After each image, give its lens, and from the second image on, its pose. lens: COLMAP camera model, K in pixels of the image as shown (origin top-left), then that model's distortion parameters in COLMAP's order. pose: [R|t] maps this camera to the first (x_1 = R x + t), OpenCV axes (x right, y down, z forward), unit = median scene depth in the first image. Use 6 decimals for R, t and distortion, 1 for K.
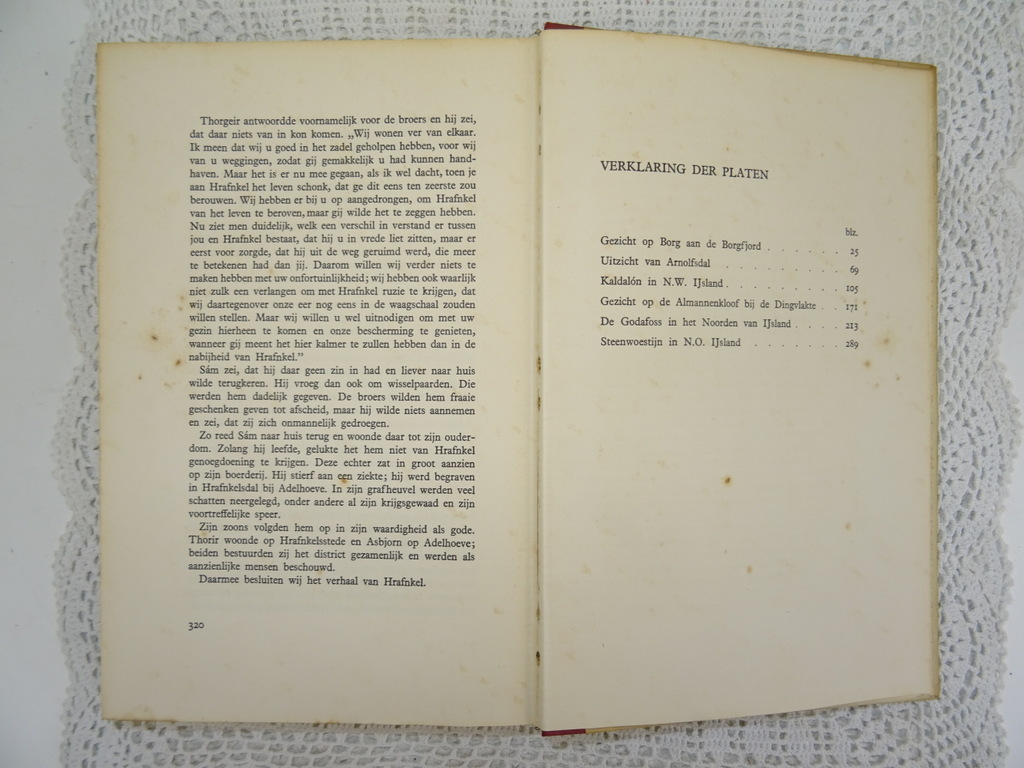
lens RADIAL K [[729.5, 0, 510.1], [0, 729.5, 443.5], [0, 0, 1]] dist [-0.000013, -0.011343]
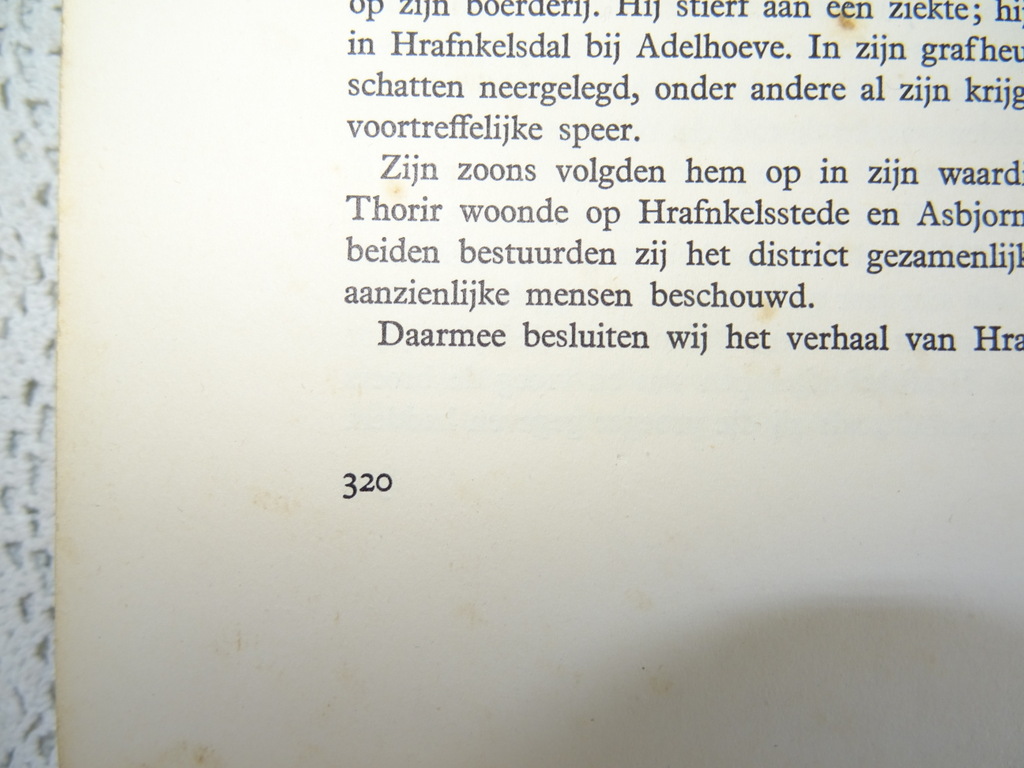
lens RADIAL K [[729.5, 0, 519.6], [0, 729.5, 440.5], [0, 0, 1]] dist [-0.000013, -0.011343]
pose [[0.999302, 0.004247, 0.037120, -0.344130], [-0.003756, 0.999905, -0.013280, 0.214973], [-0.037173, 0.013131, 0.999223, 0.624648]]
